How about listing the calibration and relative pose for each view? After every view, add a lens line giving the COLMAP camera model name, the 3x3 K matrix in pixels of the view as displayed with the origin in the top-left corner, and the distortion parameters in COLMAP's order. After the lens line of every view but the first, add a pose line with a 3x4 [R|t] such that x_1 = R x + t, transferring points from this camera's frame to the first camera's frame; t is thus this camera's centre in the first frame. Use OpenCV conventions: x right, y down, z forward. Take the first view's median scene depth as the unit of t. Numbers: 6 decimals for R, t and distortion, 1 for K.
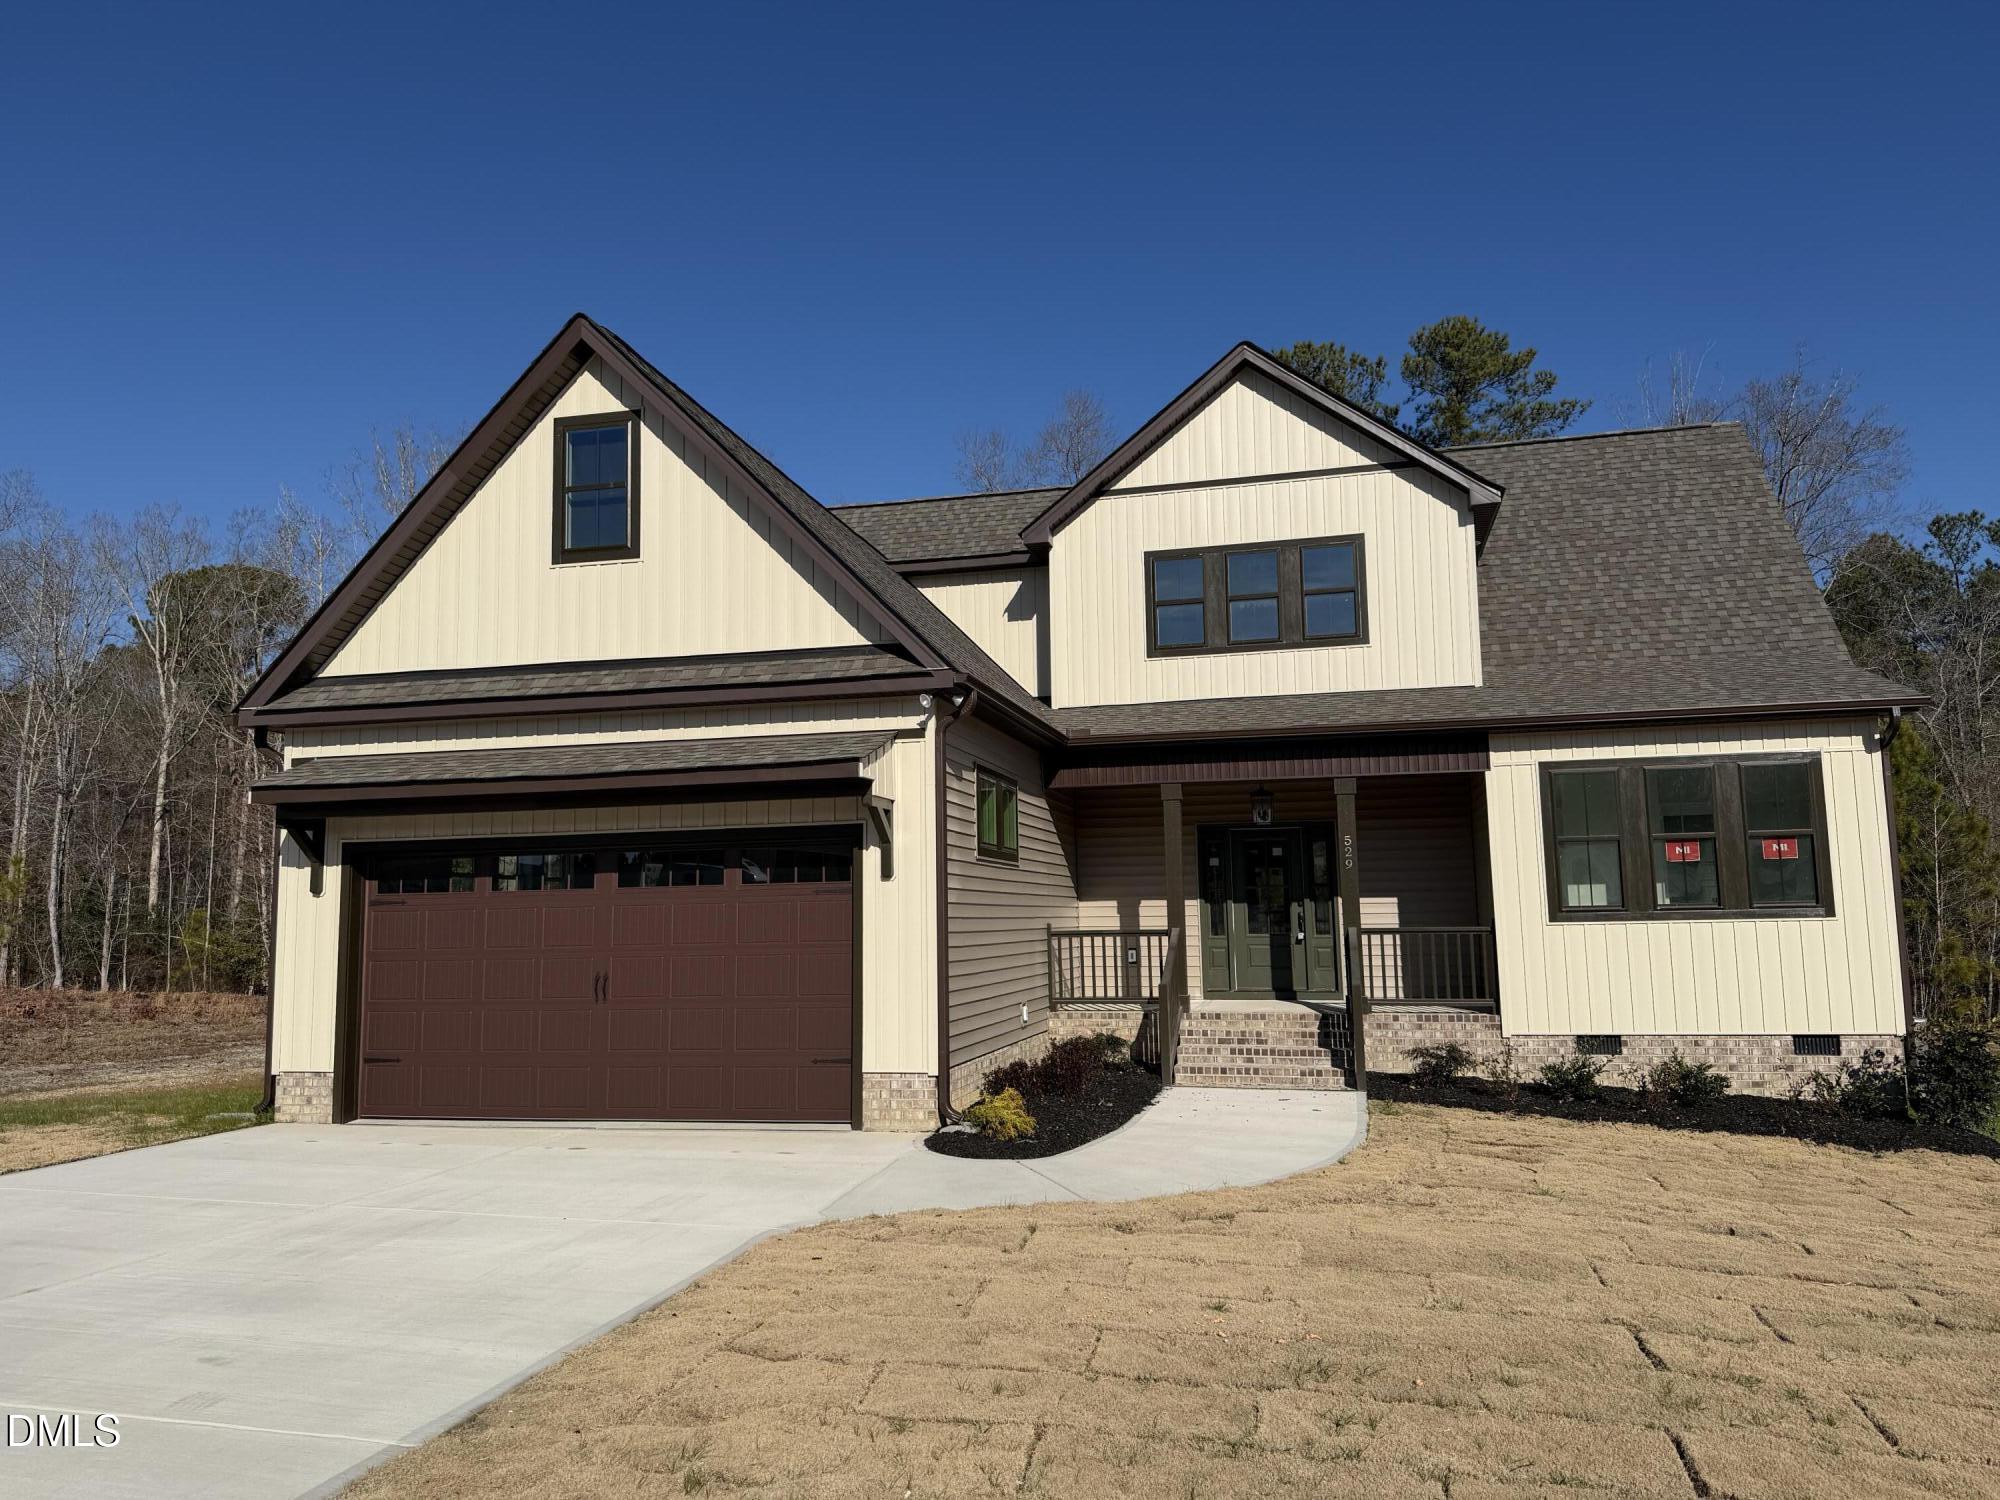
lens RADIAL K [[1394.2, 0, 995.7], [0, 1394.2, 748.3], [0, 0, 1]] dist [0.034953, -0.049382]
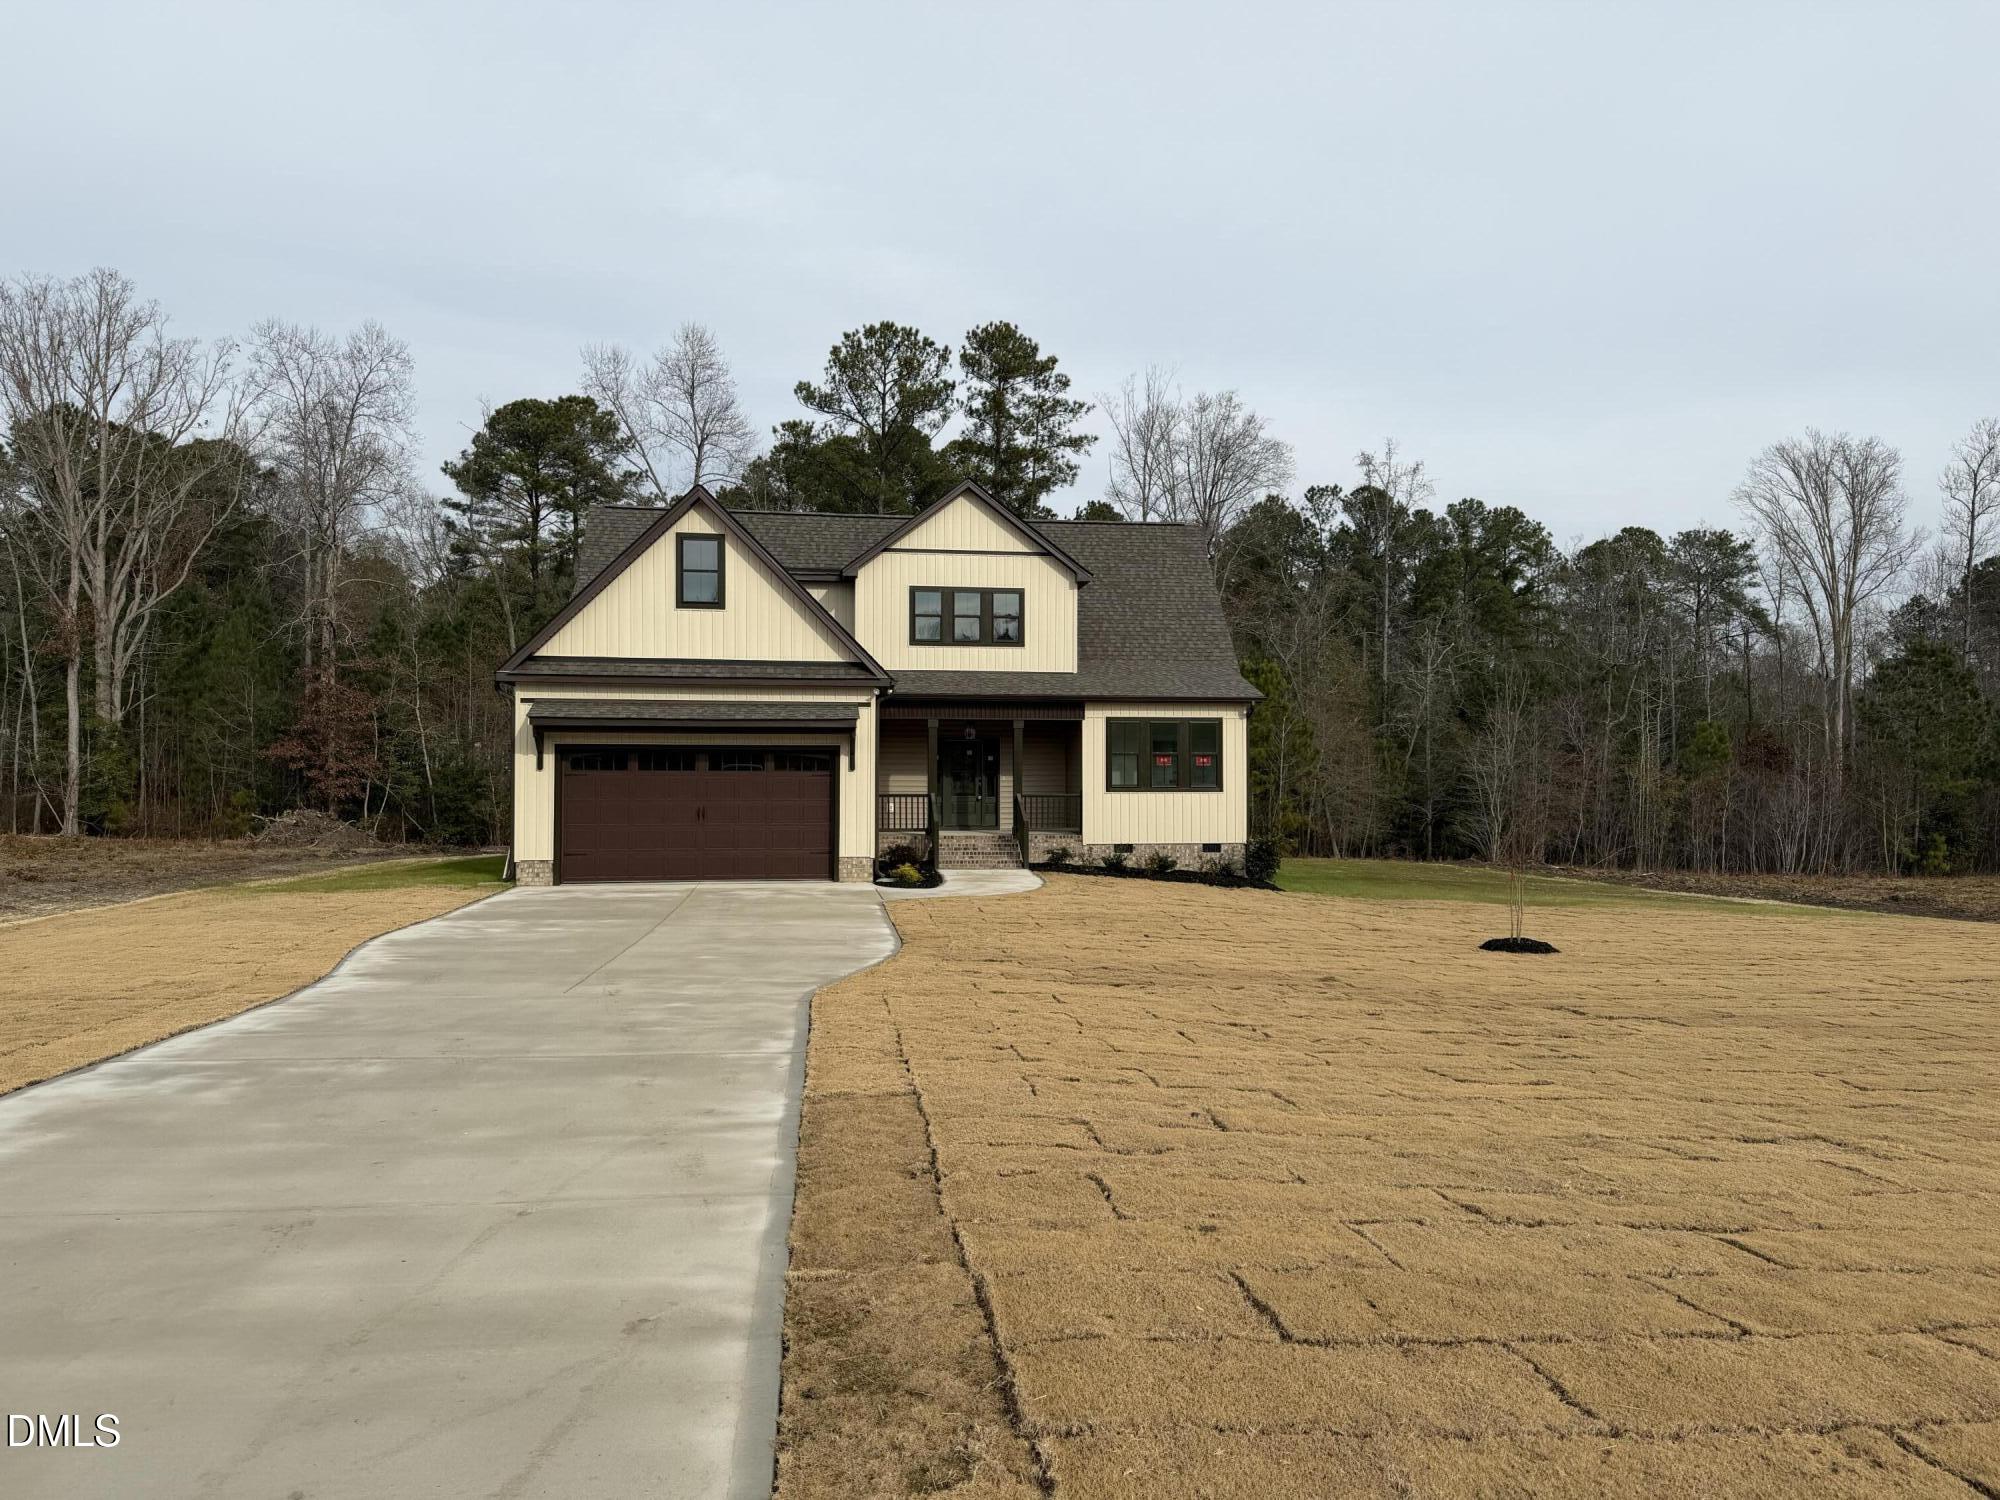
lens RADIAL K [[1360.0, 0, 999.8], [0, 1360.0, 757.3], [0, 0, 1]] dist [0.172896, -0.332484]
pose [[0.929322, 0.022851, 0.368564, -0.533262], [-0.062536, 0.993406, 0.096091, -0.121109], [-0.363938, -0.112348, 0.924623, -0.873641]]
